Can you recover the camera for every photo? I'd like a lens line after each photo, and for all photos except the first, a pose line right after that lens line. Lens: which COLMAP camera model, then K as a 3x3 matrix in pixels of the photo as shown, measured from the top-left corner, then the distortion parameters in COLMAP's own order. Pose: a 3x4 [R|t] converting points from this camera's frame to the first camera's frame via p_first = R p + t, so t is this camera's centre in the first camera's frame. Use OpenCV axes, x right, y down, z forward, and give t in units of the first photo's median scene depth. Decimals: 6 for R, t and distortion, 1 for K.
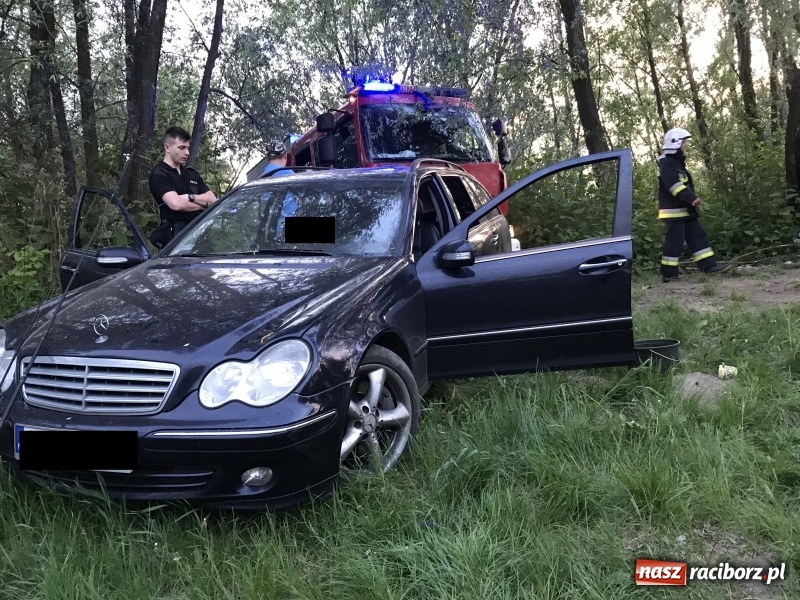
lens RADIAL K [[643.1, 0, 392.2], [0, 643.1, 296.6], [0, 0, 1]] dist [0.026806, -0.017496]
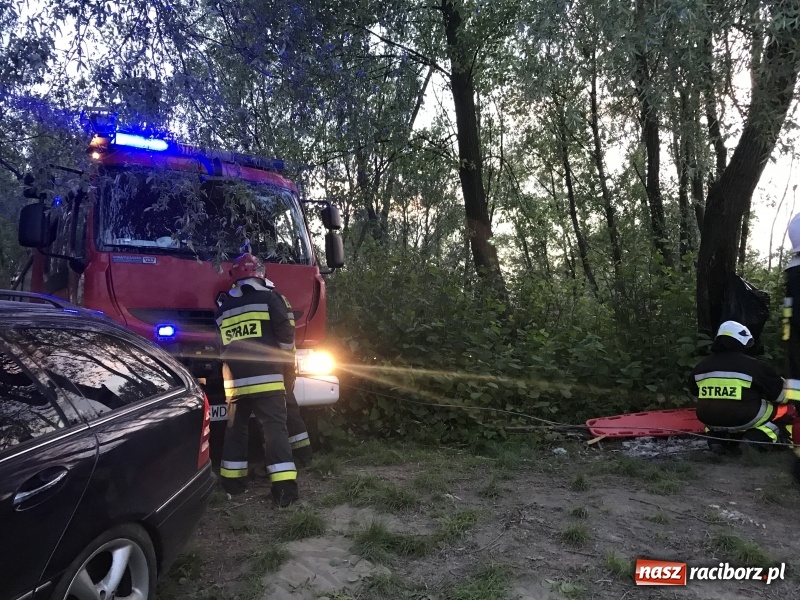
lens RADIAL K [[643.1, 0, 393.7], [0, 643.1, 291.2], [0, 0, 1]] dist [0.026806, -0.017496]
pose [[0.990345, 0.086092, 0.108655, 0.054332], [-0.071717, 0.988929, -0.129906, -0.029757], [-0.118636, 0.120859, 0.985555, 0.093603]]
